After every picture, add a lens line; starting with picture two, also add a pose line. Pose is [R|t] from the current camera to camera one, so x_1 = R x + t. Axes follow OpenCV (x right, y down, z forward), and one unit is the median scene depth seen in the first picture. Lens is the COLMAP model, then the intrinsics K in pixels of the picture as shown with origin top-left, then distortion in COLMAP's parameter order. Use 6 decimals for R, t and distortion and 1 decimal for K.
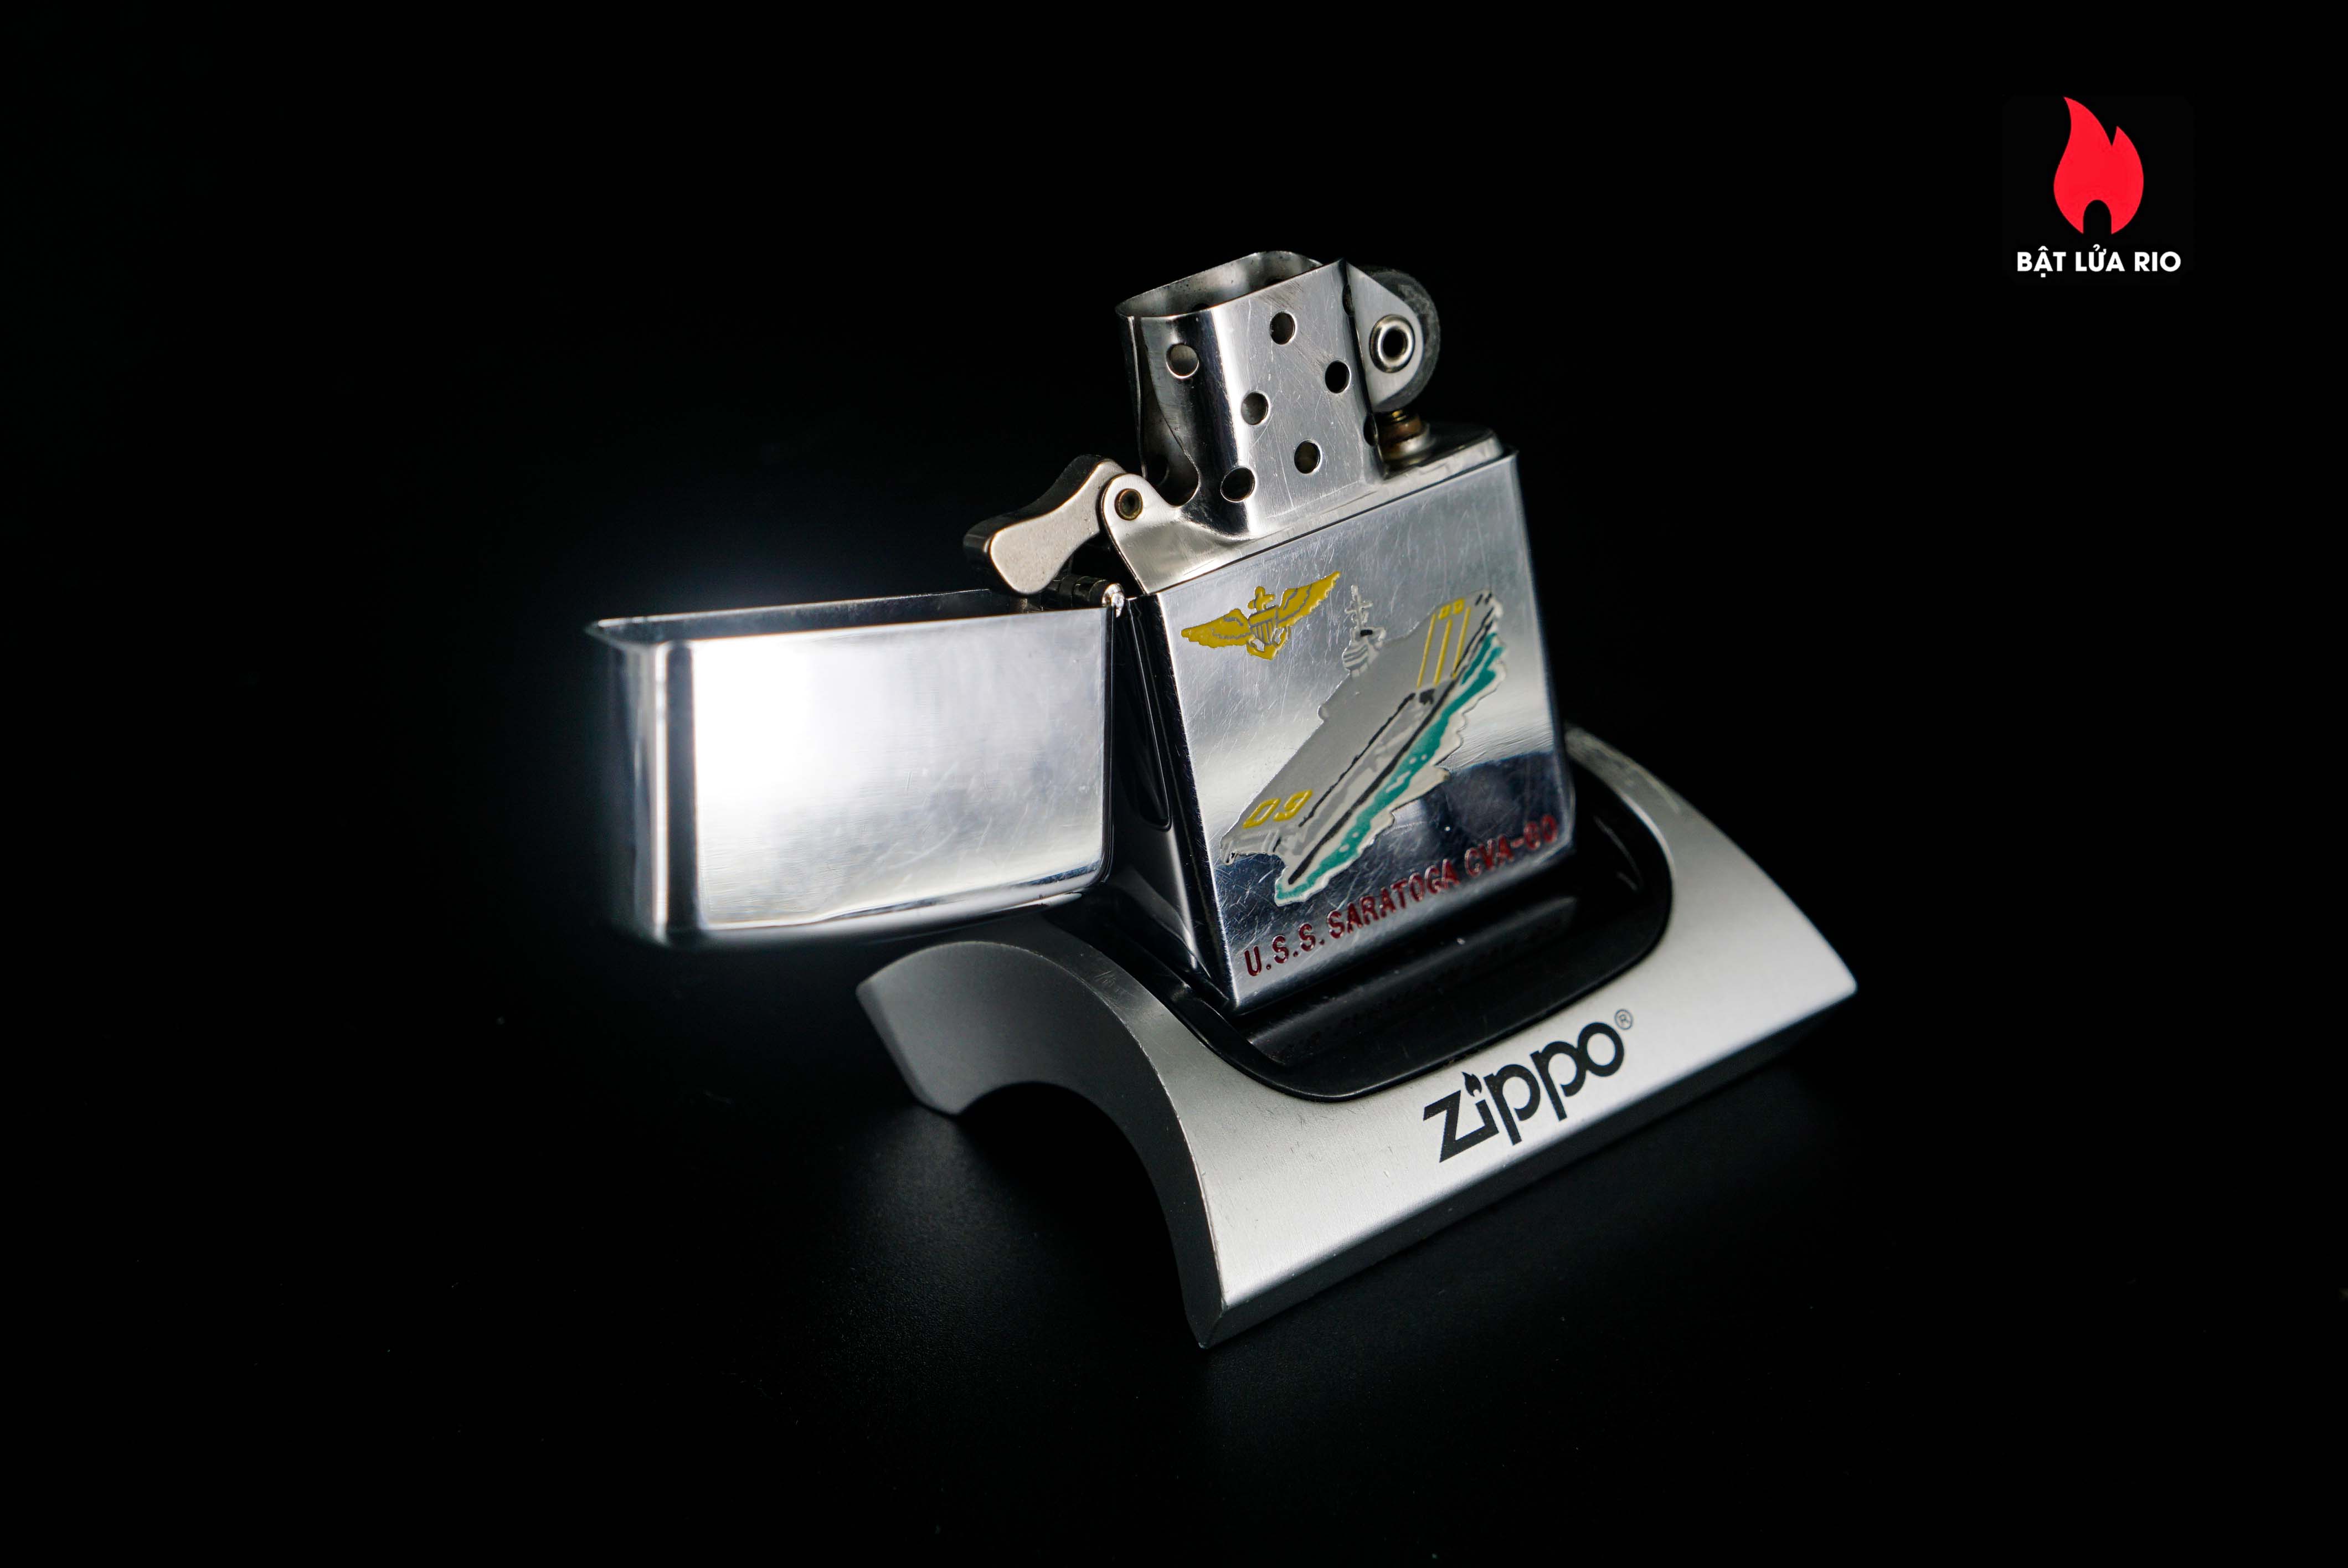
lens RADIAL K [[4157.2, 0, 1174.0], [0, 4157.2, 784.0], [0, 0, 1]] dist [0.258348, 0.025174]
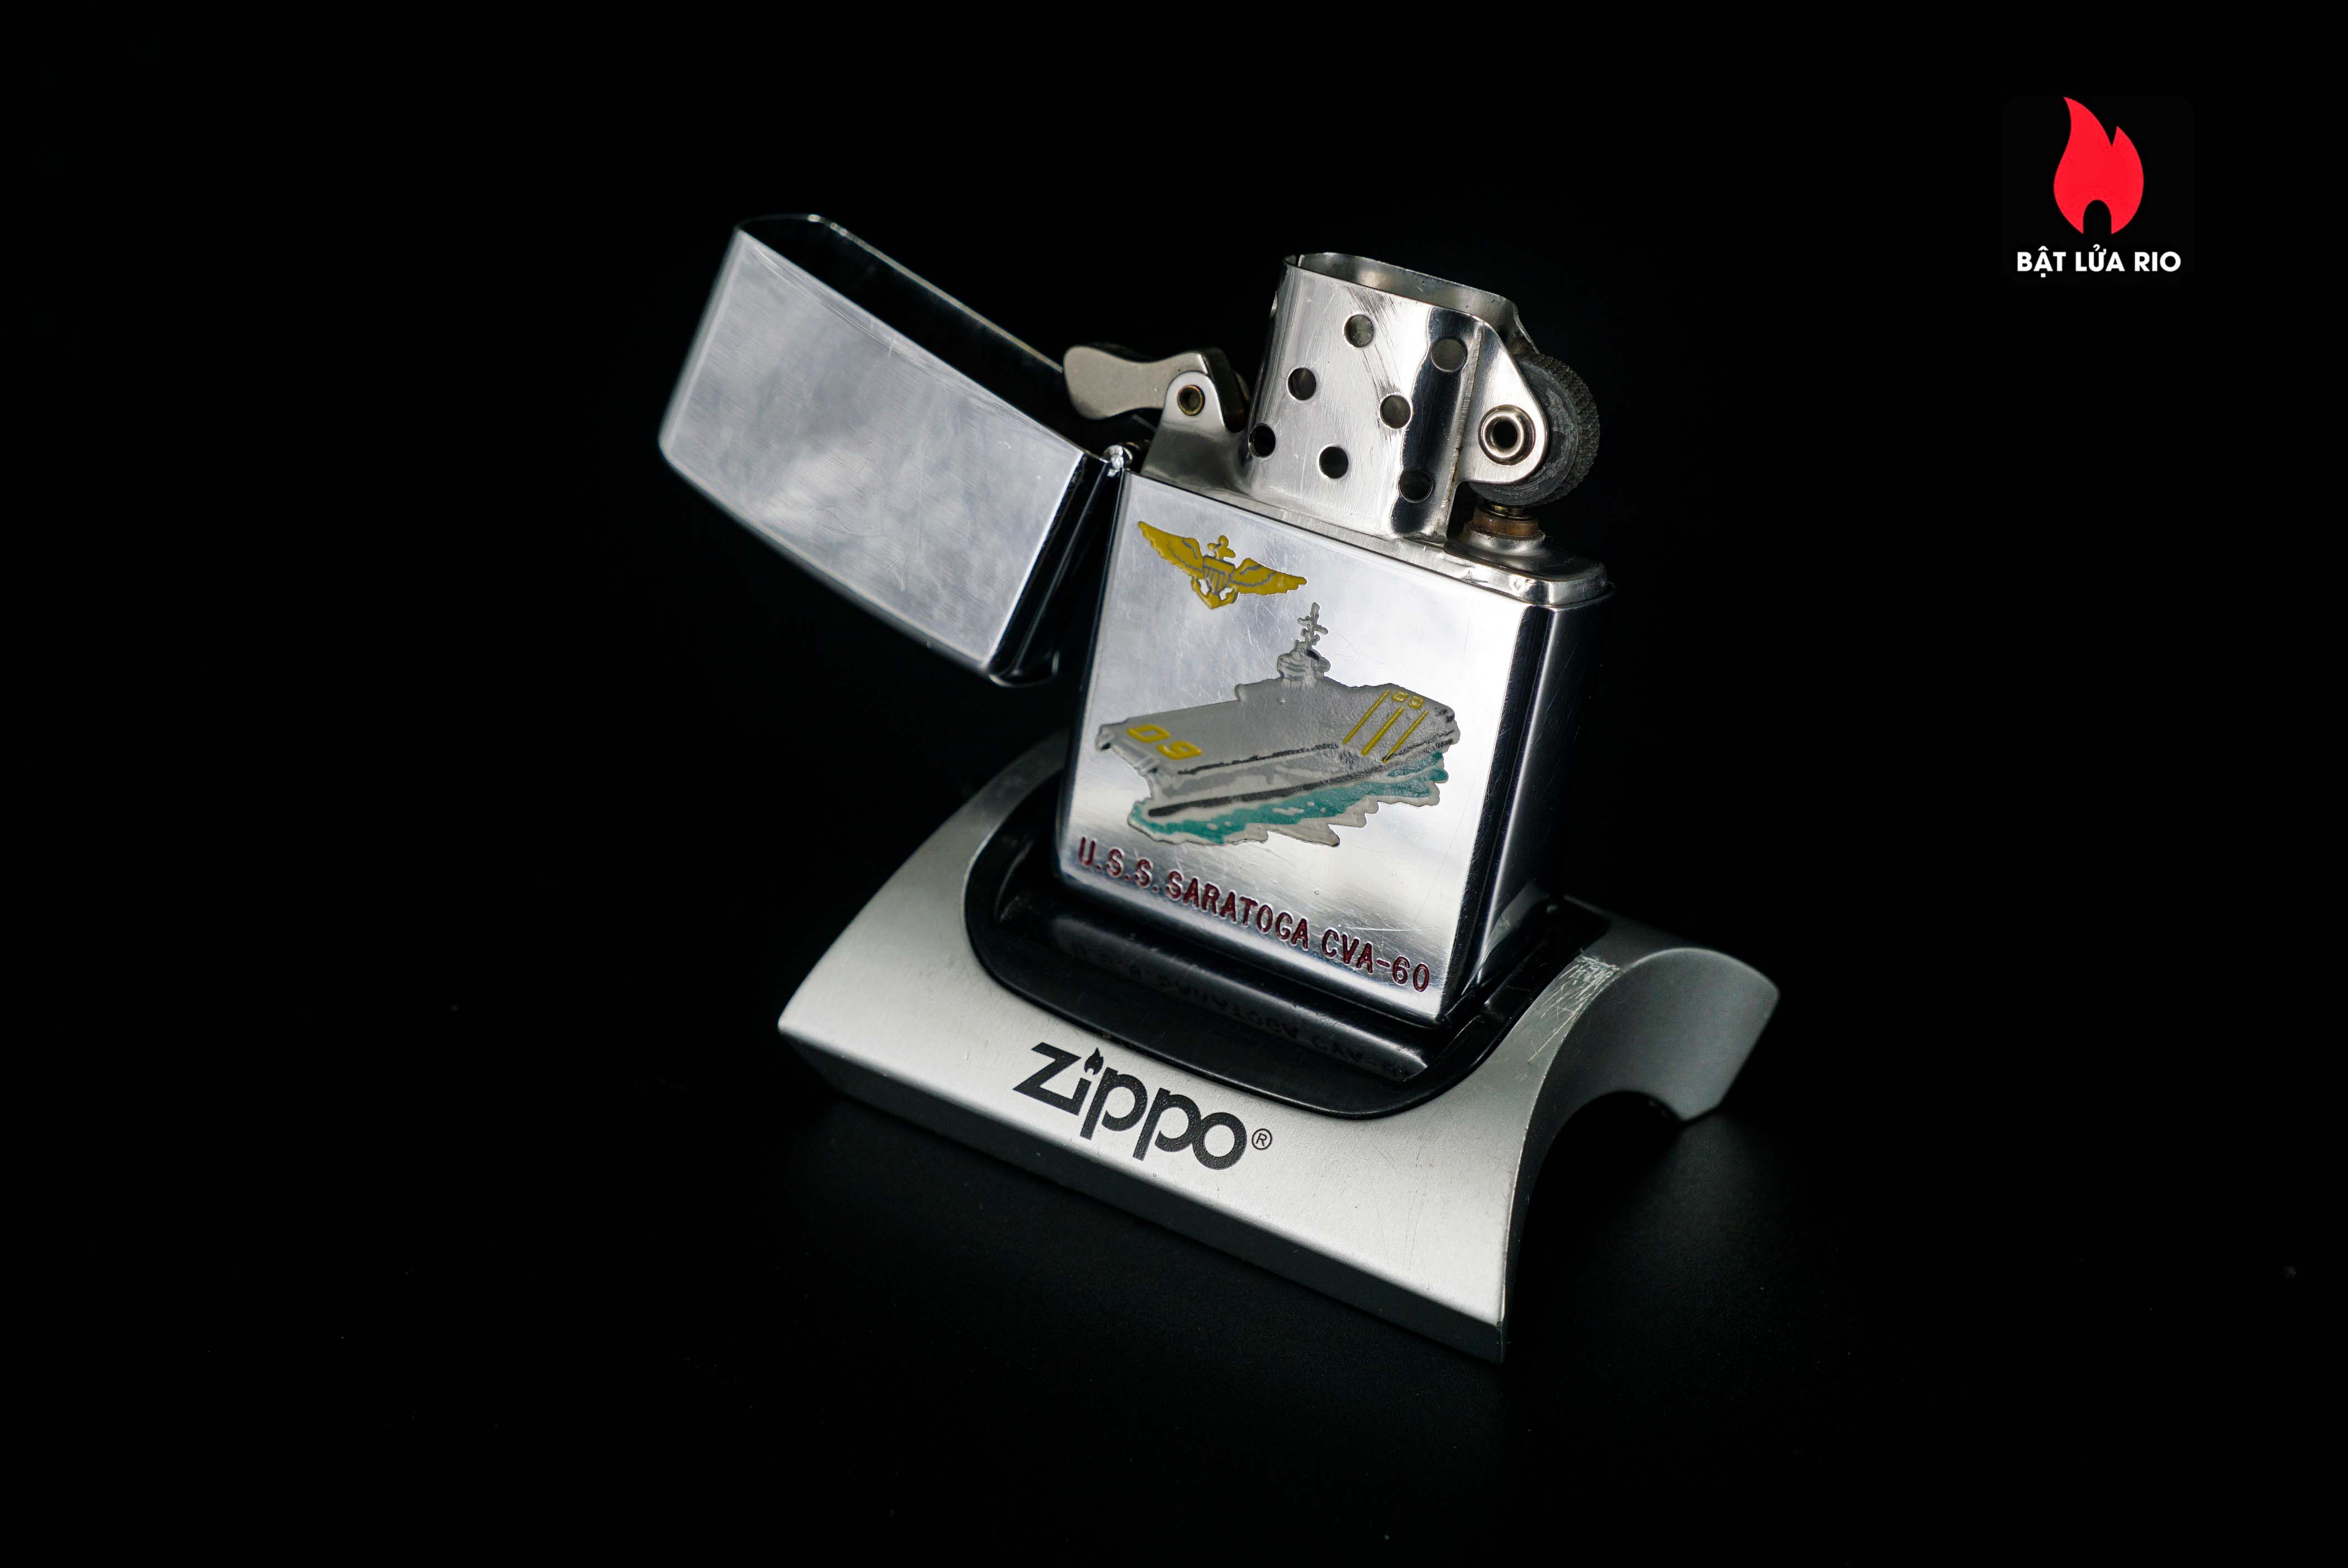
lens RADIAL K [[4157.2, 0, 1174.0], [0, 4157.2, 784.0], [0, 0, 1]] dist [0.258348, 0.025174]
pose [[0.350926, 0.521429, -0.777793, 0.821283], [-0.533439, 0.793983, 0.291605, -0.283395], [0.769606, 0.312573, 0.556780, 0.433715]]
